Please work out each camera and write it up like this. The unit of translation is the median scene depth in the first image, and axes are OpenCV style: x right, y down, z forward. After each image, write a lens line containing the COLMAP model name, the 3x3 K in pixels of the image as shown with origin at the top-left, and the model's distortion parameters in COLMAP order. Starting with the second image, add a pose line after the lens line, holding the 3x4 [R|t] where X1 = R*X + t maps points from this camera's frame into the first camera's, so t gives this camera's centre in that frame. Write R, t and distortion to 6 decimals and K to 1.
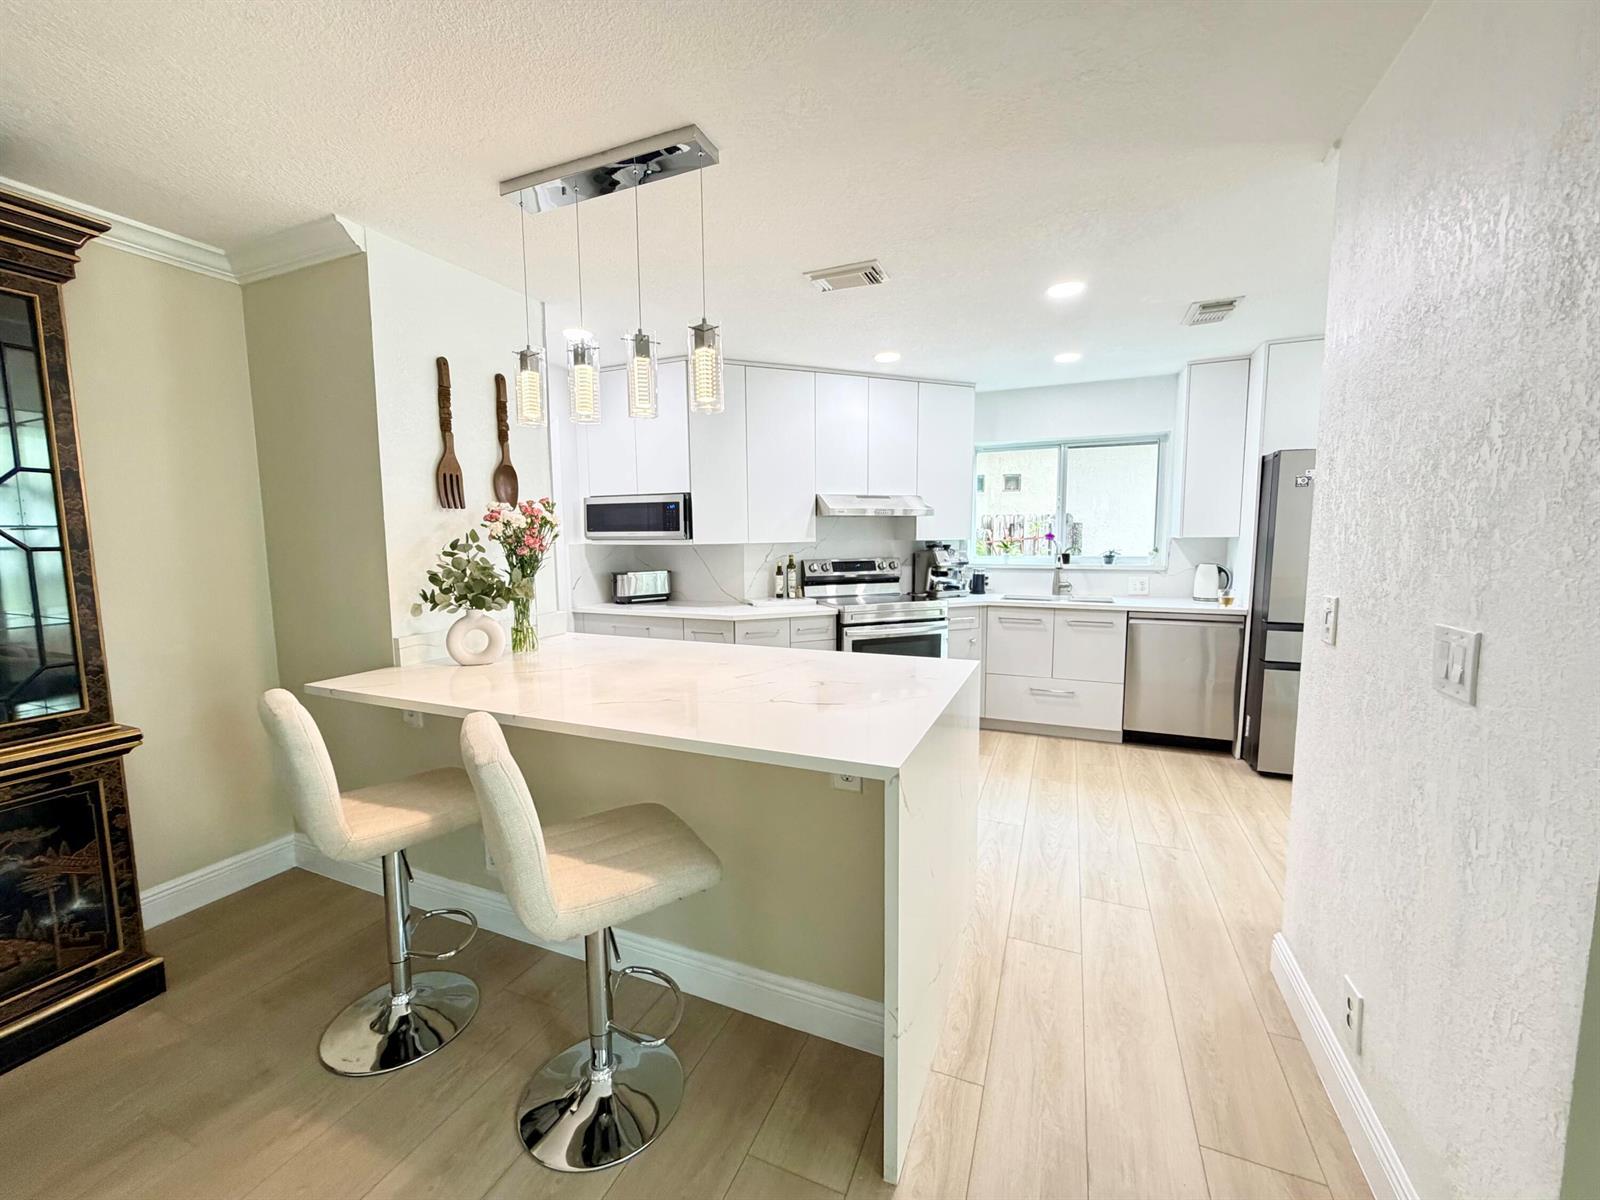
lens RADIAL K [[638.1, 0, 796.9], [0, 638.1, 599.3], [0, 0, 1]] dist [-0.000080, -0.000284]
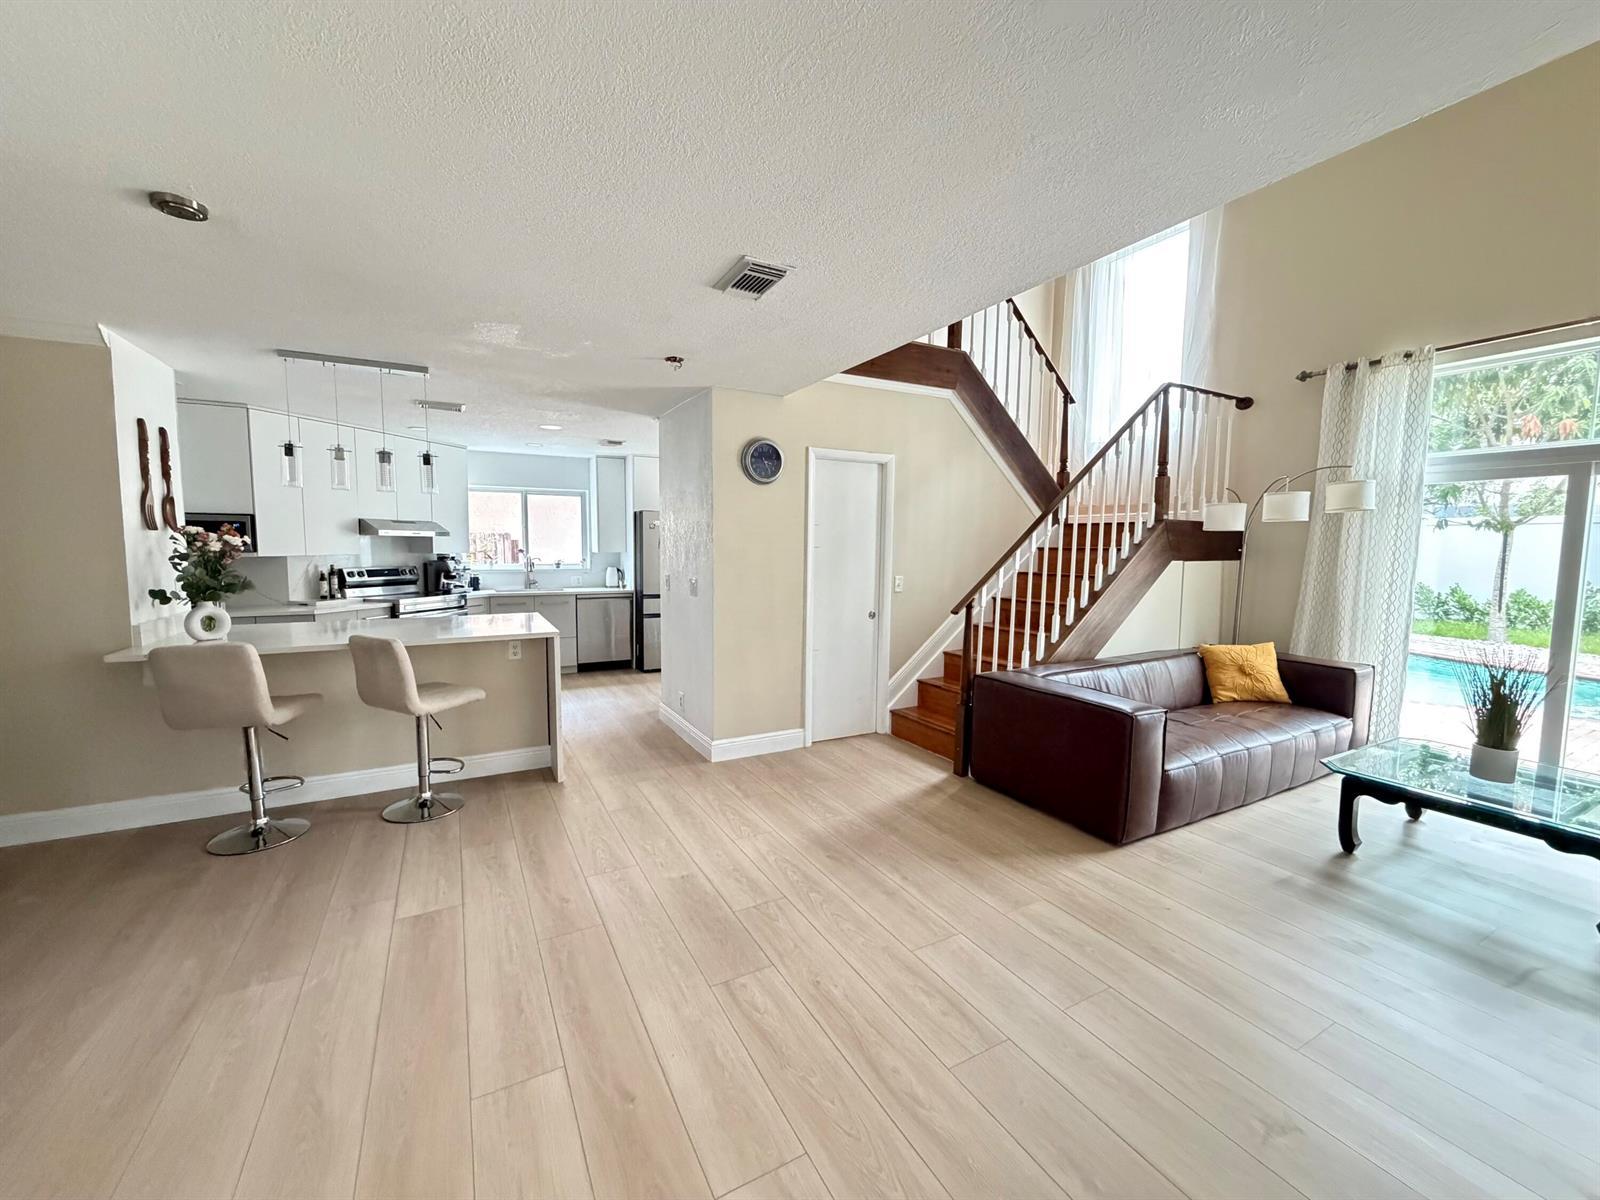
lens RADIAL K [[638.1, 0, 805.0], [0, 638.1, 603.9], [0, 0, 1]] dist [-0.000080, -0.000284]
pose [[0.611785, -0.058863, 0.788831, -0.611325], [0.066815, 0.997509, 0.022615, 0.058999], [-0.788197, 0.038870, 0.614194, -0.720683]]
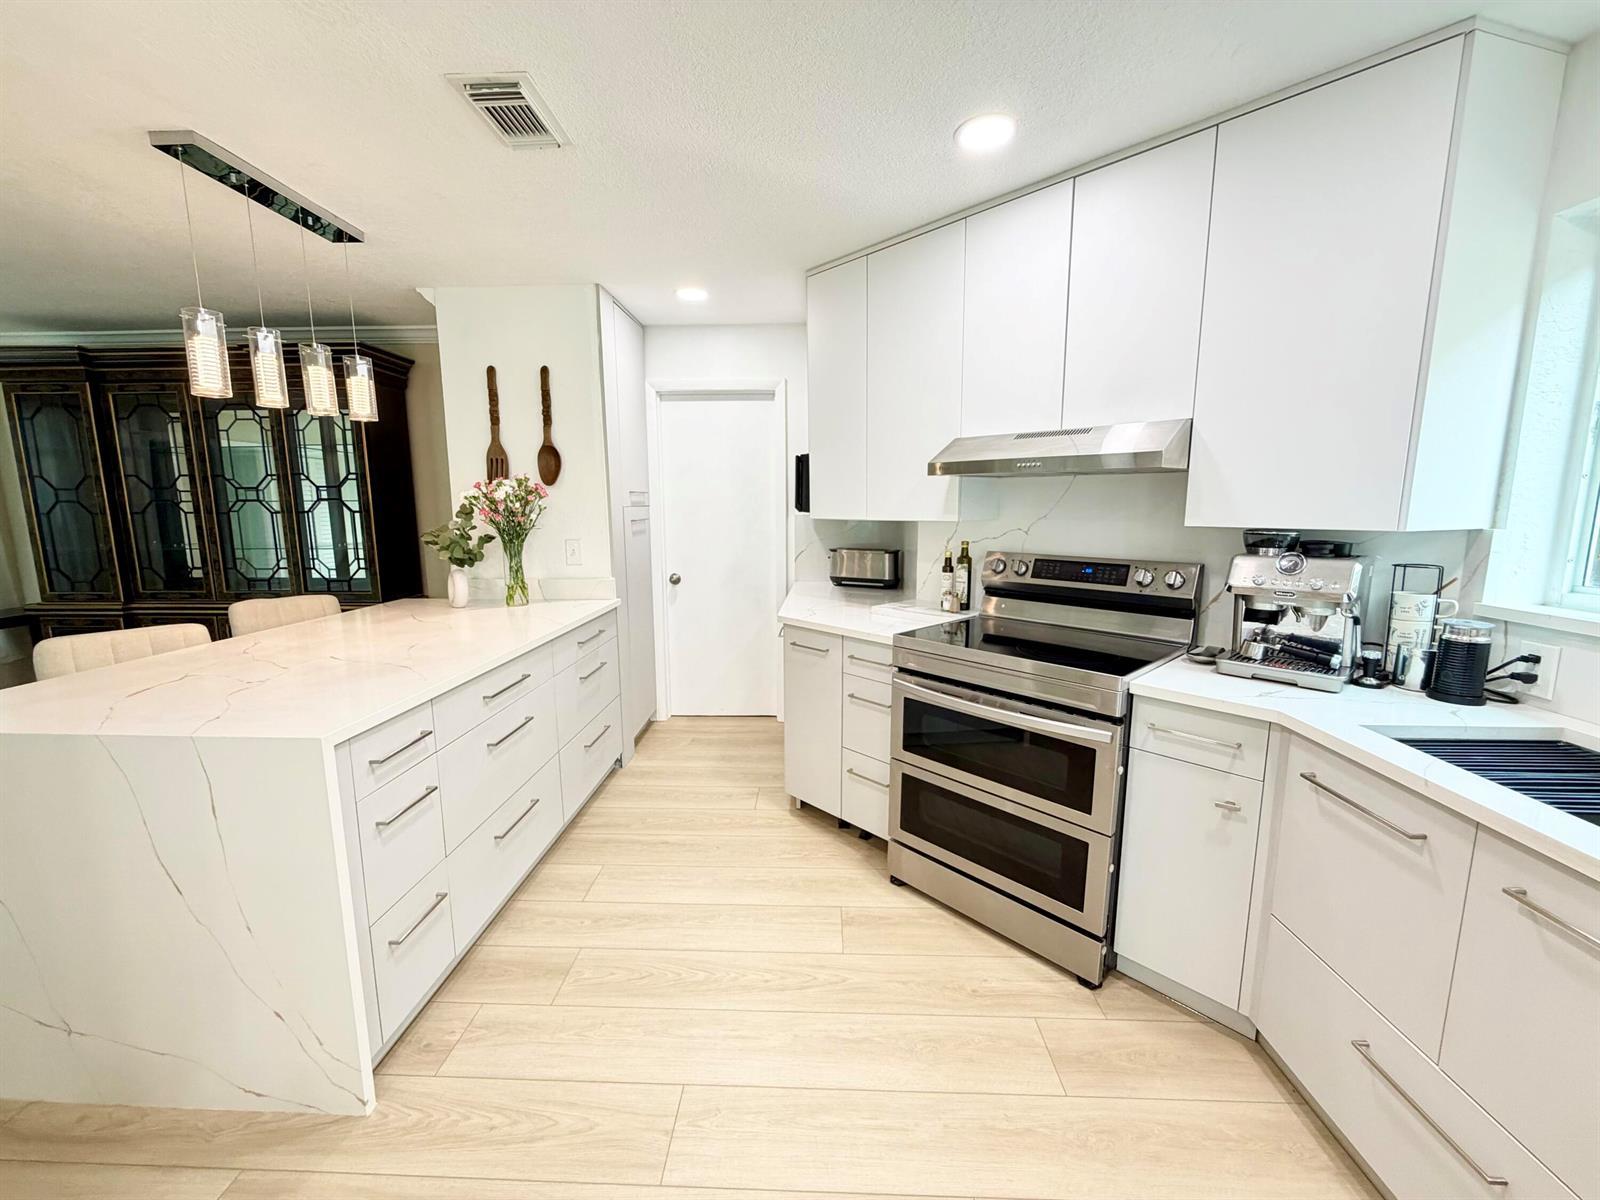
lens RADIAL K [[638.1, 0, 793.3], [0, 638.1, 597.9], [0, 0, 1]] dist [-0.000080, -0.000284]
pose [[0.354408, 0.148359, -0.923247, 0.708581], [-0.095304, 0.987923, 0.122168, -0.104310], [0.930222, 0.044692, 0.364267, 0.870347]]
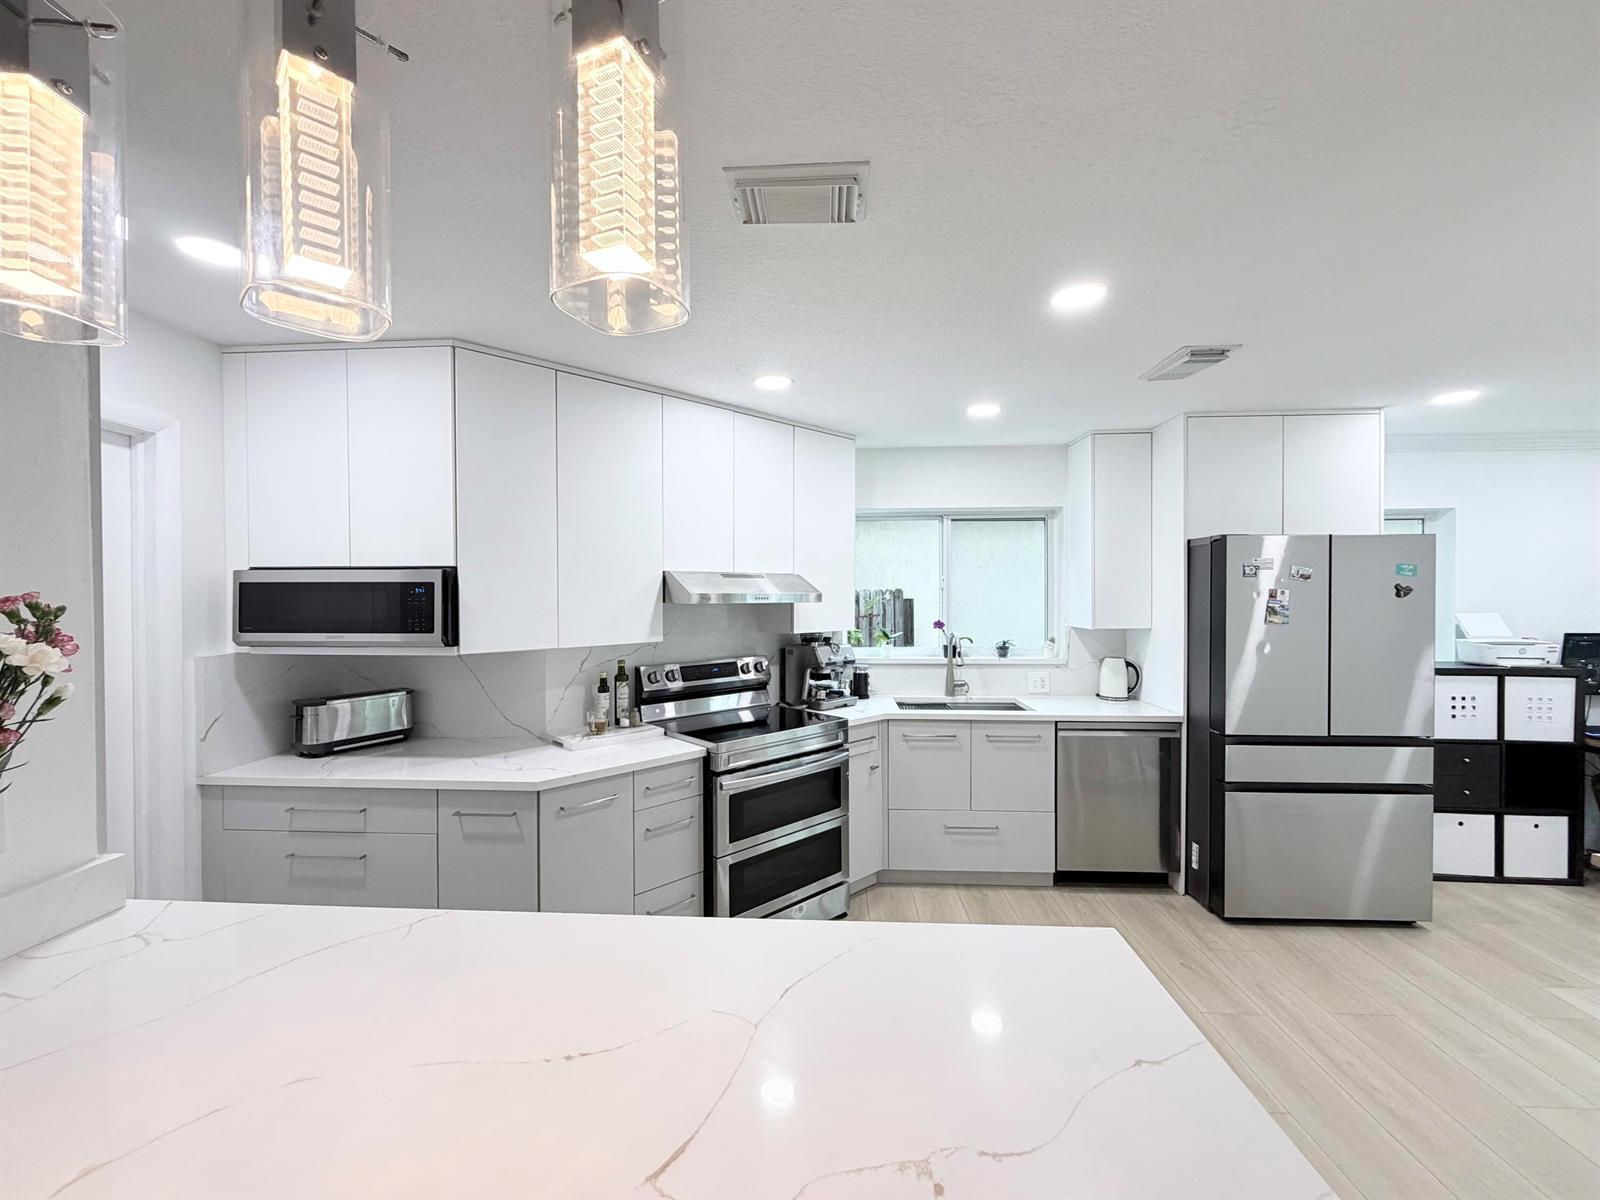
lens RADIAL K [[638.1, 0, 795.7], [0, 638.1, 599.0], [0, 0, 1]] dist [-0.000080, -0.000284]
pose [[0.940092, 0.002756, 0.340910, -0.090676], [0.030566, 0.995259, -0.092334, -0.092078], [-0.339548, 0.097223, 0.935551, 0.432536]]
